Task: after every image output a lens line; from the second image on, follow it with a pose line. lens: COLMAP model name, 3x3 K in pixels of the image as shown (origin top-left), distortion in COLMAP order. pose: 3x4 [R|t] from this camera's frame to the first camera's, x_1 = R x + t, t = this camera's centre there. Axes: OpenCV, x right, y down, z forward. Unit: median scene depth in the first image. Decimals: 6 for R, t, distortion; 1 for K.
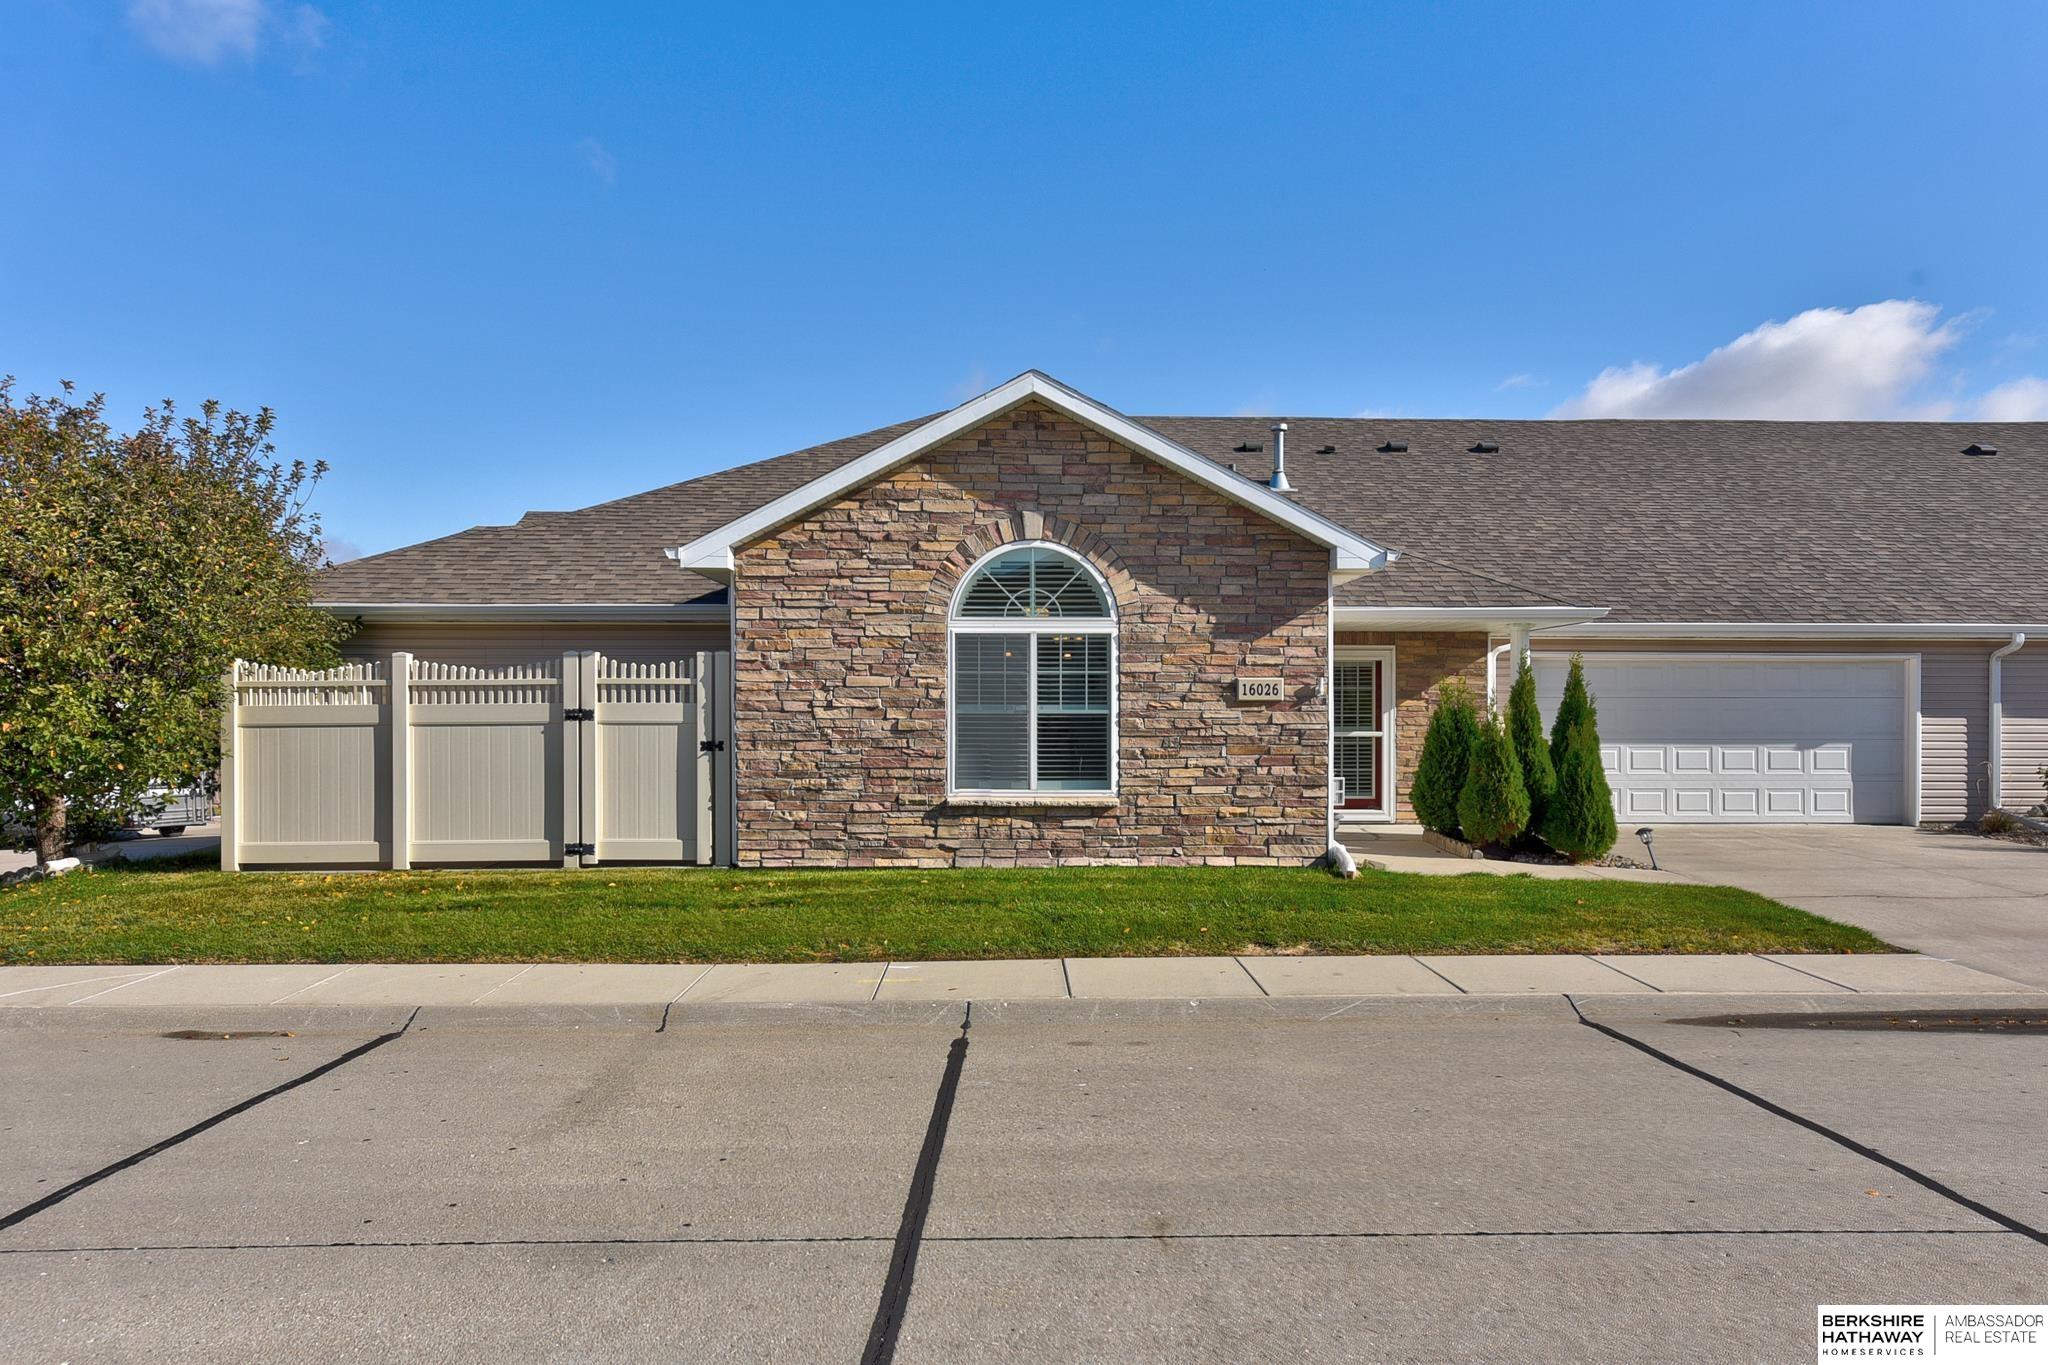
lens RADIAL K [[1369.4, 0, 1024.0], [0, 1369.4, 682.5], [0, 0, 1]] dist [-0.000759, 0.000484]
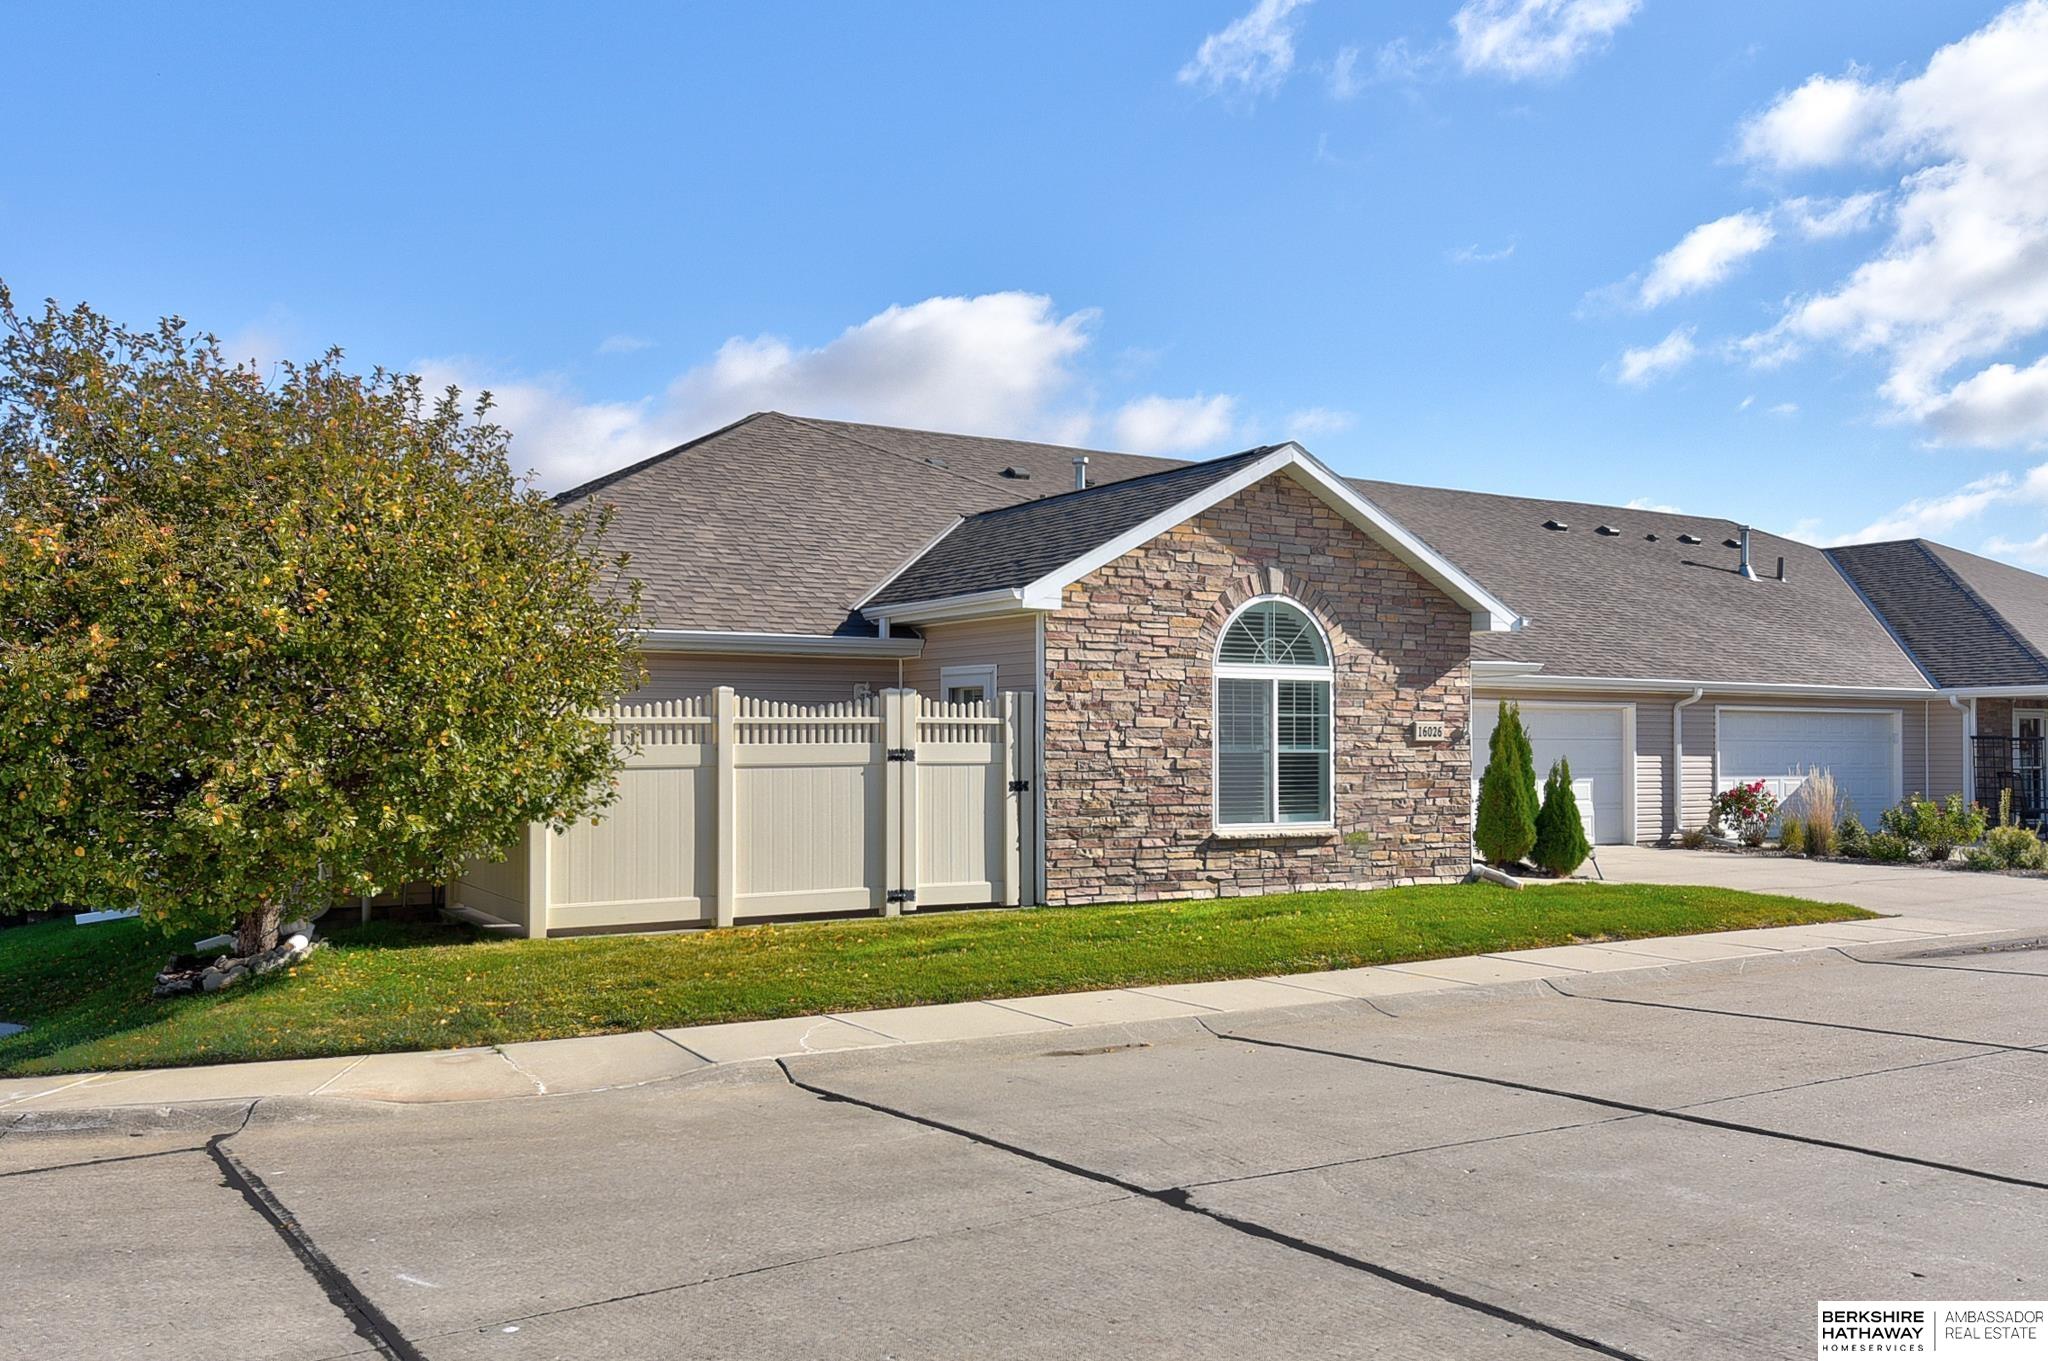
lens RADIAL K [[1789.0, 0, 1024.0], [0, 1789.0, 680.5], [0, 0, 1]] dist [0.012526, 0.002346]
pose [[0.855824, 0.018751, 0.516928, -0.902386], [-0.007963, 0.999702, -0.023080, -0.000471], [-0.517207, 0.015636, 0.855718, -0.117659]]
